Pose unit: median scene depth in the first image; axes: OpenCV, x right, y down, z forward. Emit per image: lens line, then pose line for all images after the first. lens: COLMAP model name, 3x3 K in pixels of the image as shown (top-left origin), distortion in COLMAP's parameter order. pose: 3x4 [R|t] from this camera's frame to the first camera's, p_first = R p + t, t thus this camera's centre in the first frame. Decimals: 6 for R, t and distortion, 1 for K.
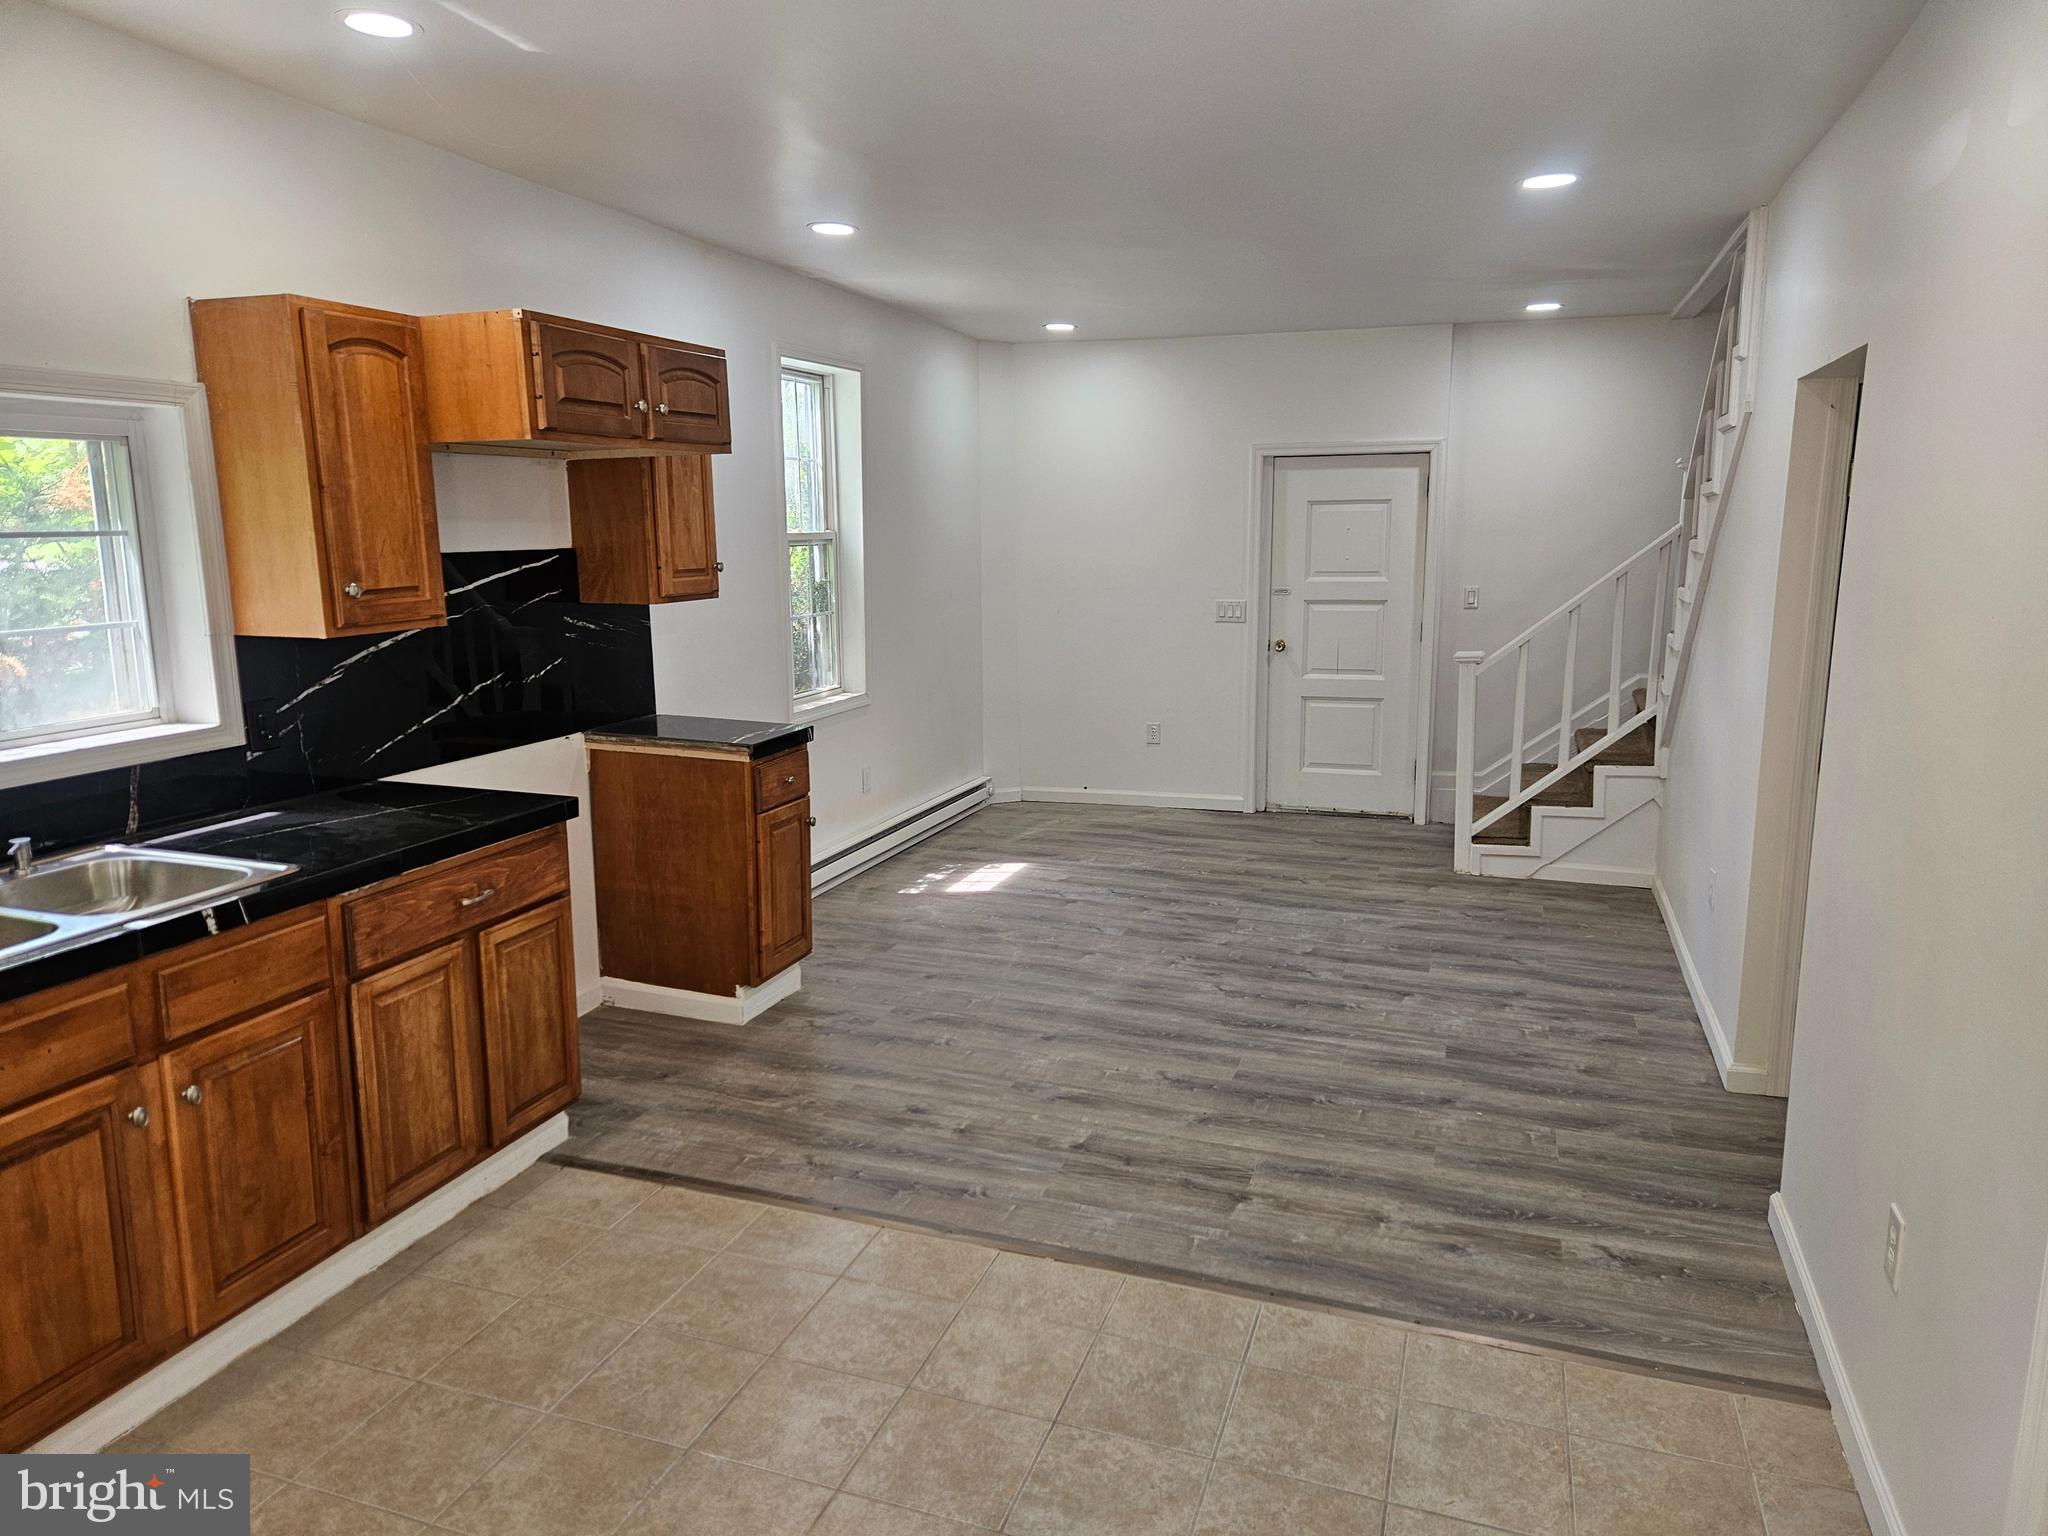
lens RADIAL K [[1380.3, 0, 1031.3], [0, 1380.3, 763.9], [0, 0, 1]] dist [0.060914, -0.035322]
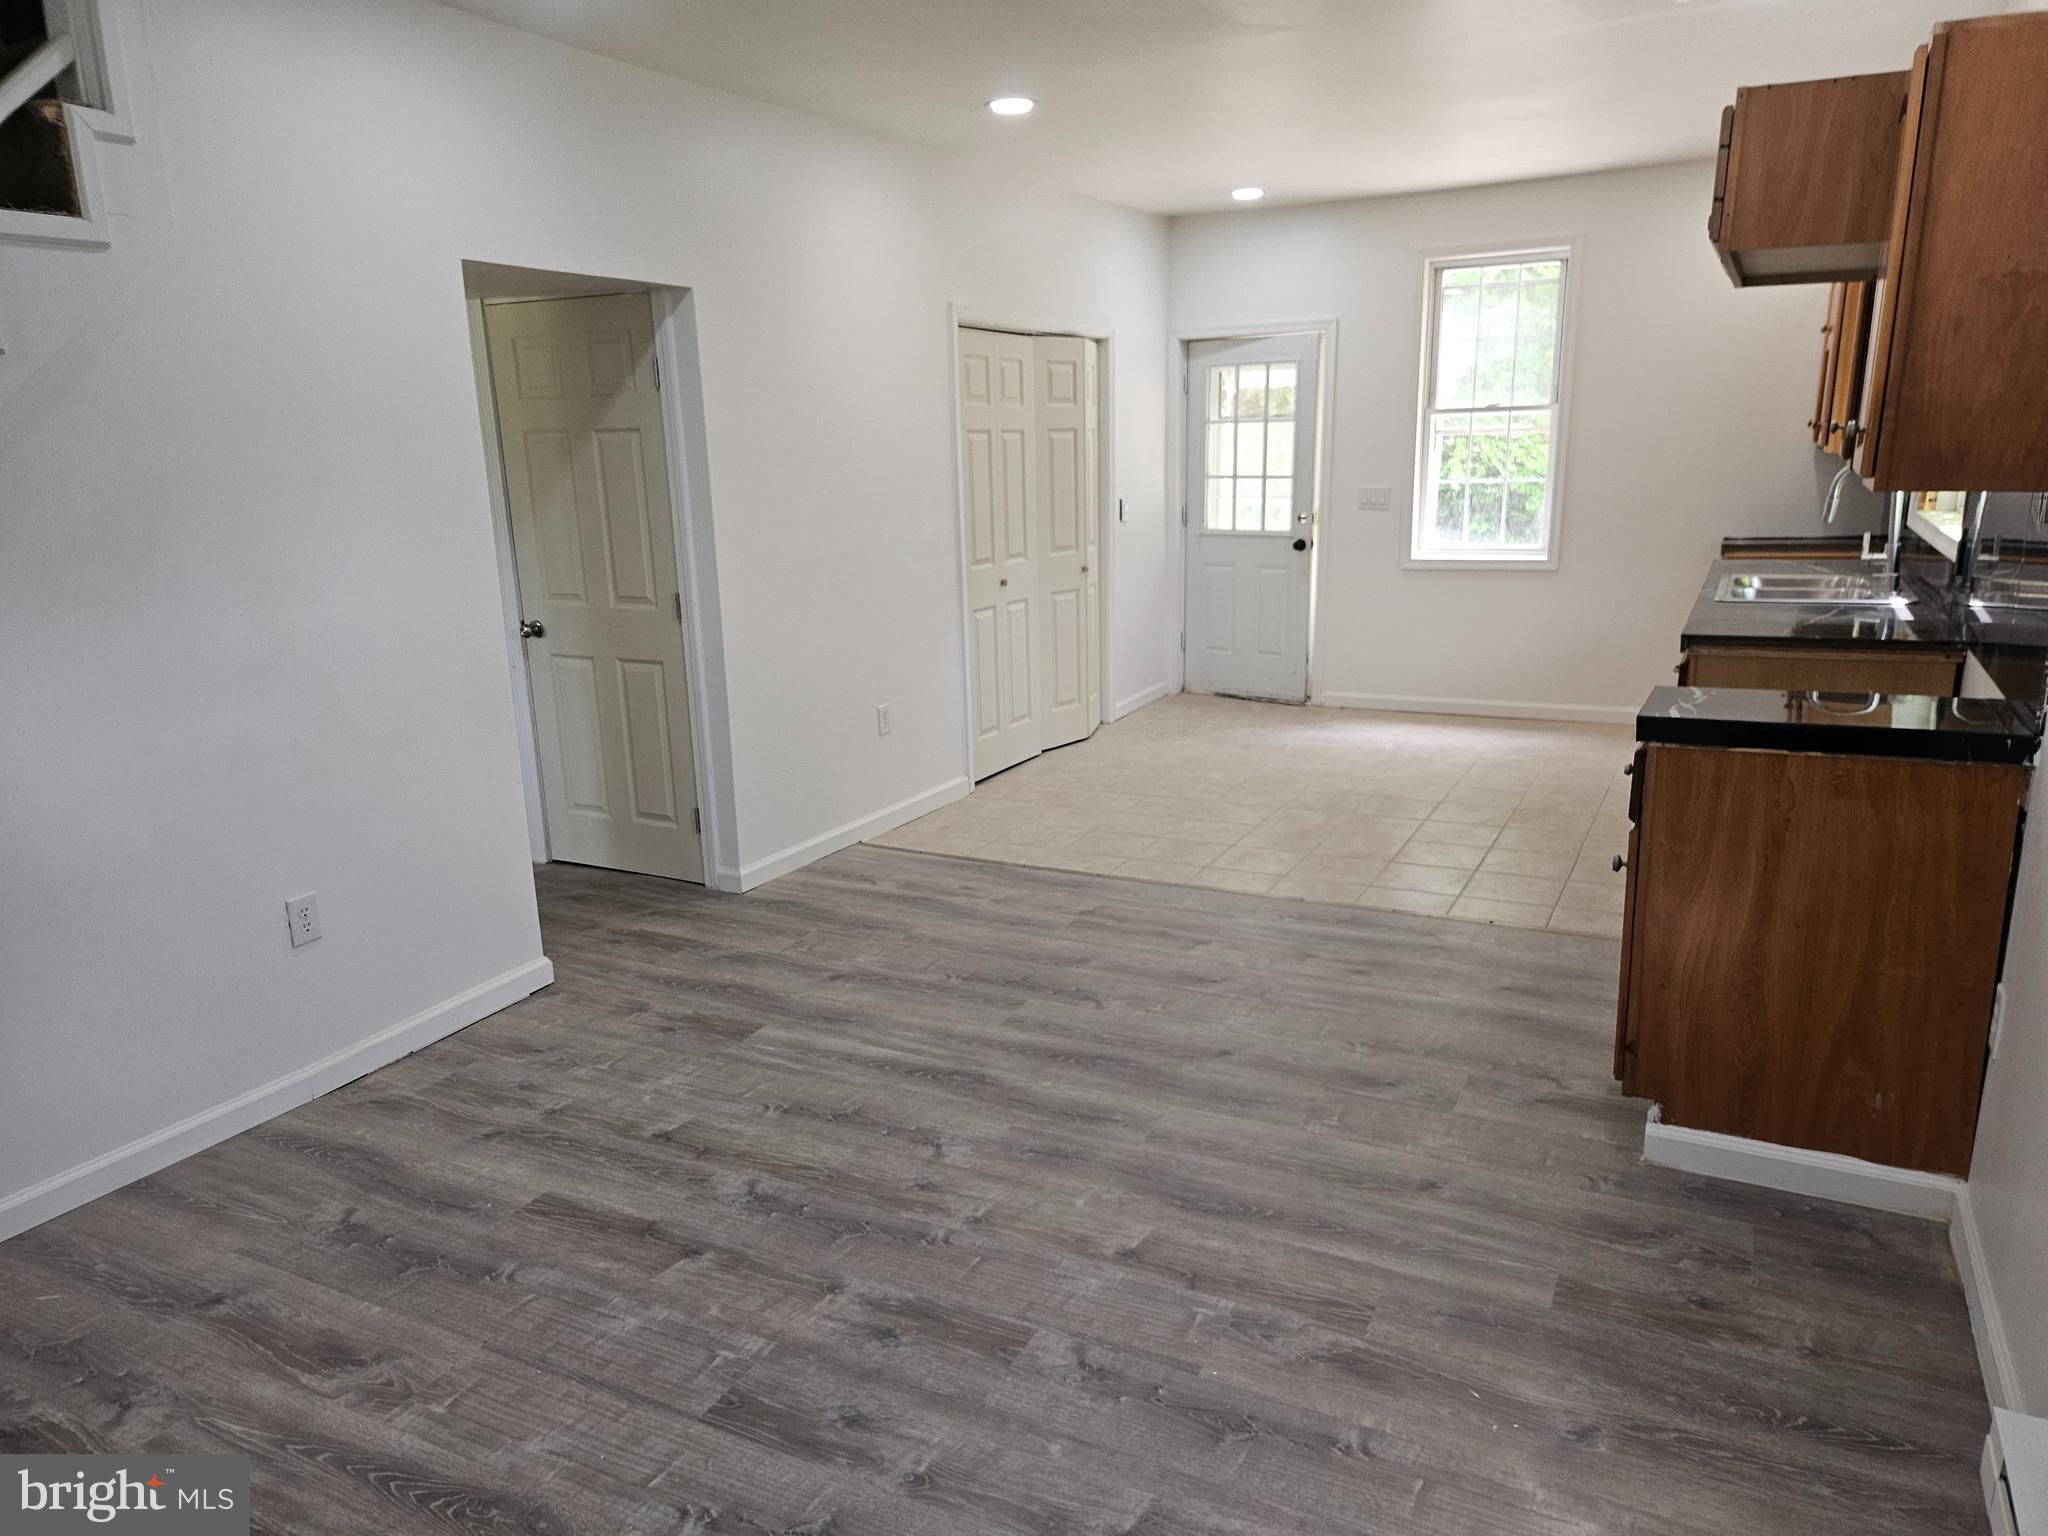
lens RADIAL K [[1380.3, 0, 1005.8], [0, 1380.3, 783.1], [0, 0, 1]] dist [0.060914, -0.035322]
pose [[-0.985771, -0.013347, 0.167563, 0.004294], [0.056281, 0.913101, 0.403831, -0.266591], [-0.158392, 0.407515, -0.899357, 1.660717]]
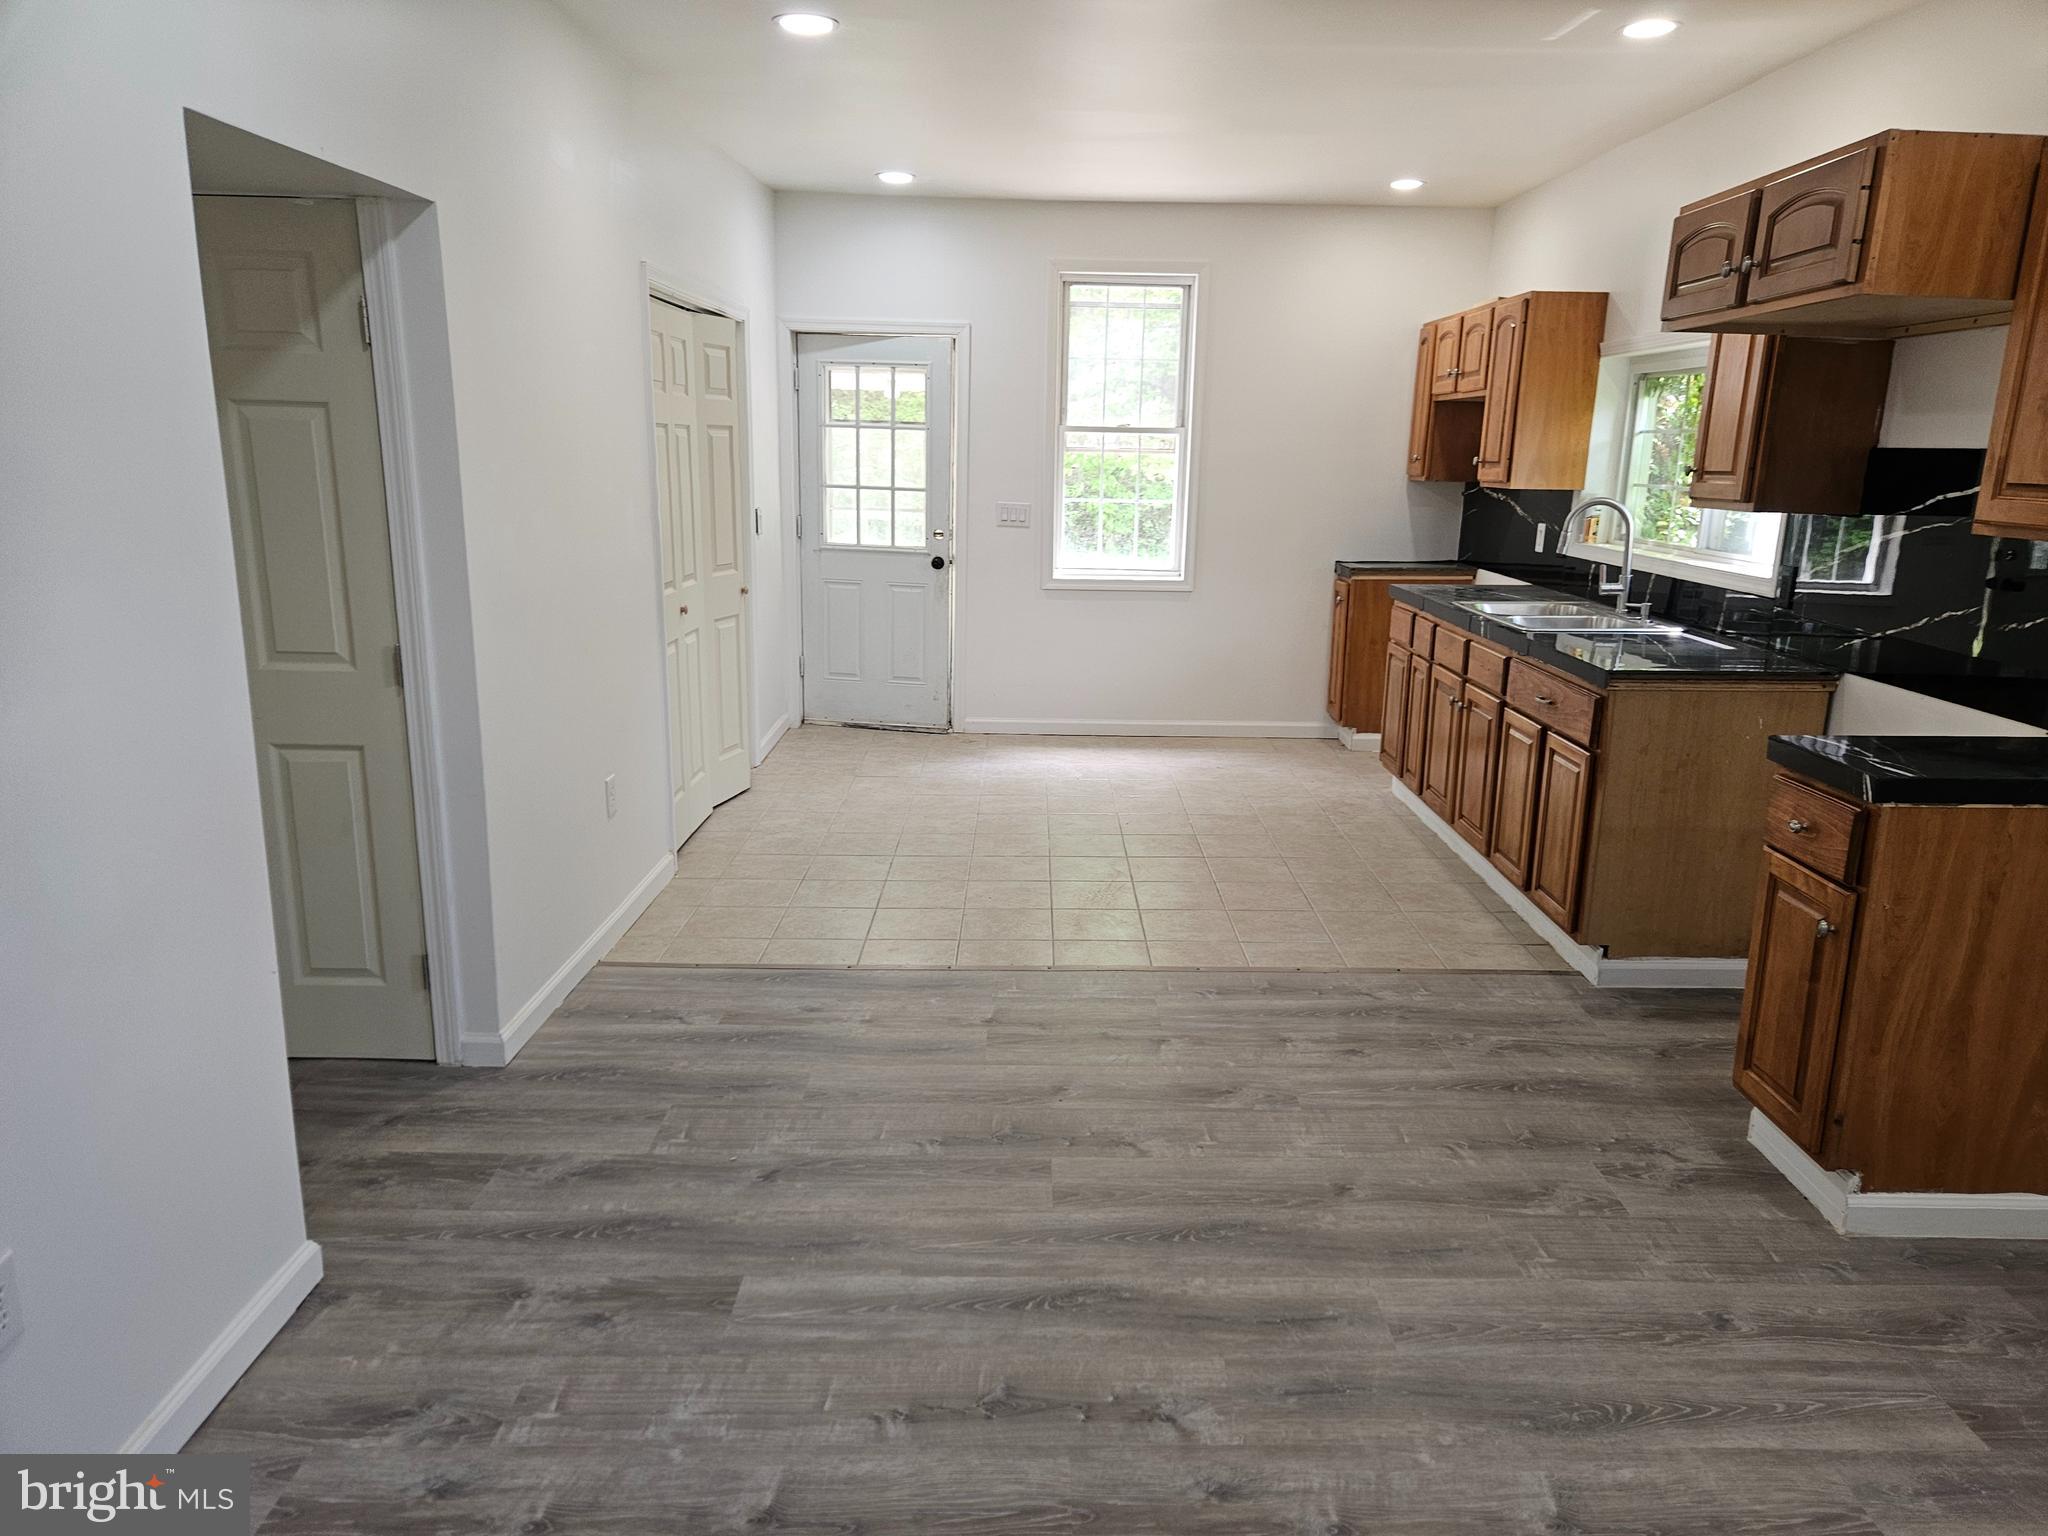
lens RADIAL K [[1380.3, 0, 1033.3], [0, 1380.3, 767.4], [0, 0, 1]] dist [0.060914, -0.035322]
pose [[-0.947100, 0.058584, -0.315547, 0.348818], [-0.073151, 0.917914, 0.389979, -0.235293], [0.312492, 0.392432, -0.865070, 1.446156]]
